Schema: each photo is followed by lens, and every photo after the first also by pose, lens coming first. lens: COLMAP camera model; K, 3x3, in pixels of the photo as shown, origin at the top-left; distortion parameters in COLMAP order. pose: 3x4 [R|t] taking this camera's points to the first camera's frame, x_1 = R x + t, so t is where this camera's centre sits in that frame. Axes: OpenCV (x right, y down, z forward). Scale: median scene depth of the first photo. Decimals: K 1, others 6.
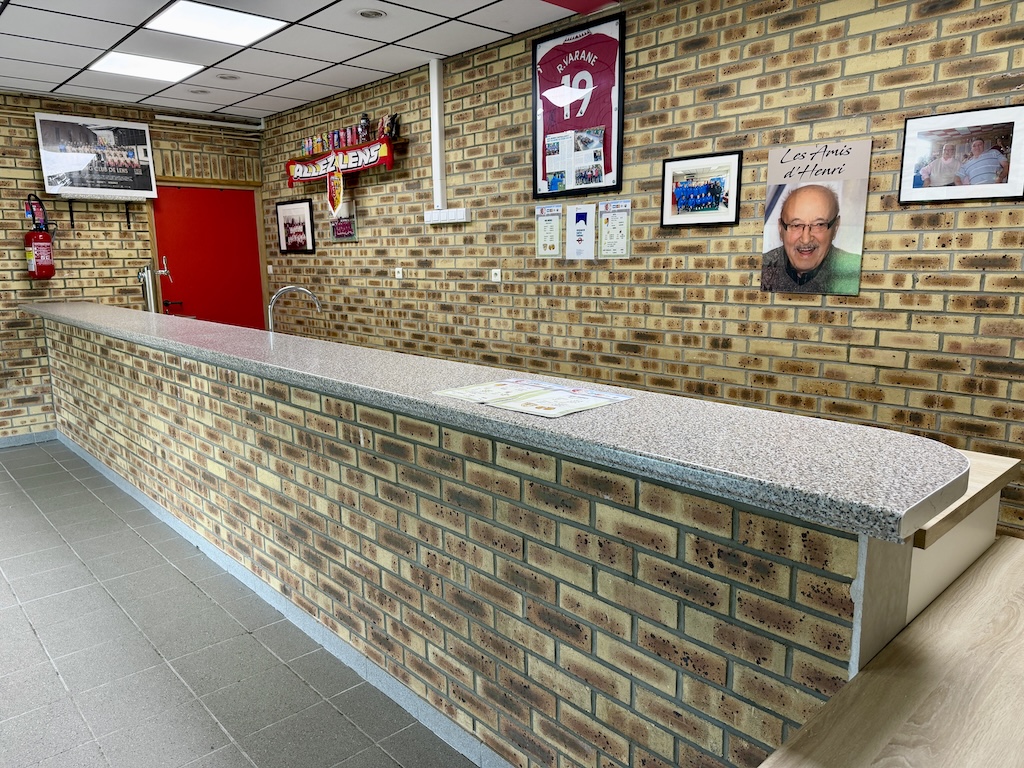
lens RADIAL K [[728.1, 0, 519.1], [0, 728.1, 403.5], [0, 0, 1]] dist [0.040544, -0.050885]
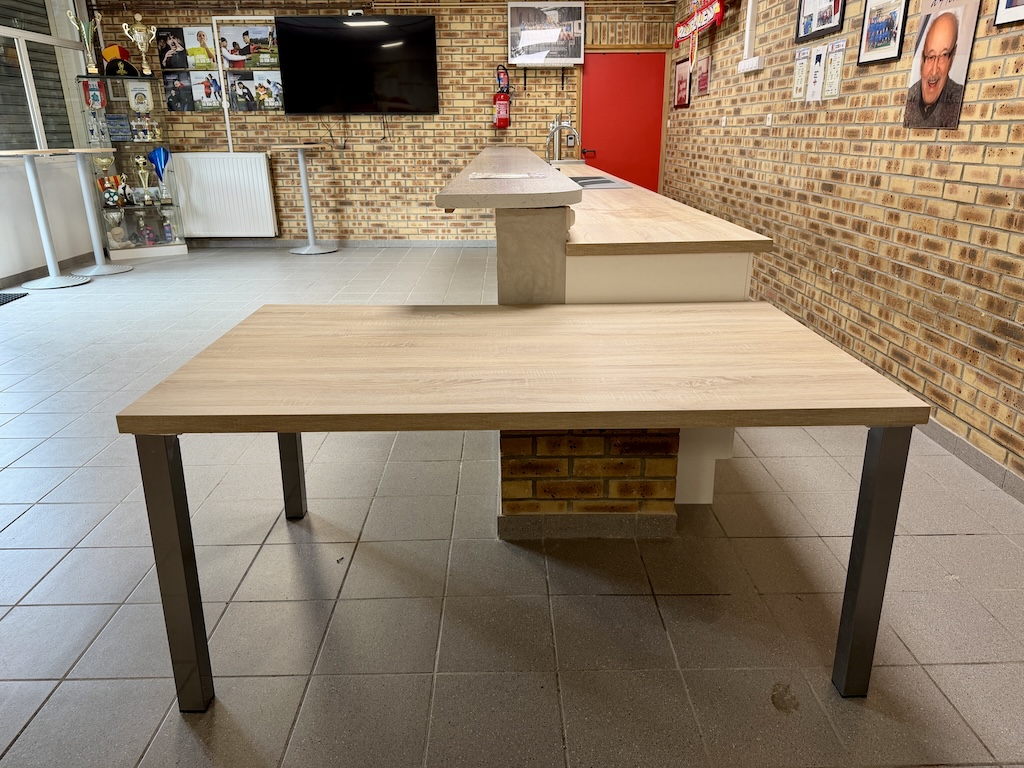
lens RADIAL K [[728.1, 0, 516.5], [0, 728.1, 387.4], [0, 0, 1]] dist [0.040544, -0.050885]
pose [[0.748649, 0.223519, -0.624150, 0.408110], [-0.130342, 0.972701, 0.192000, 0.046048], [0.650027, -0.062388, 0.757346, -0.090881]]
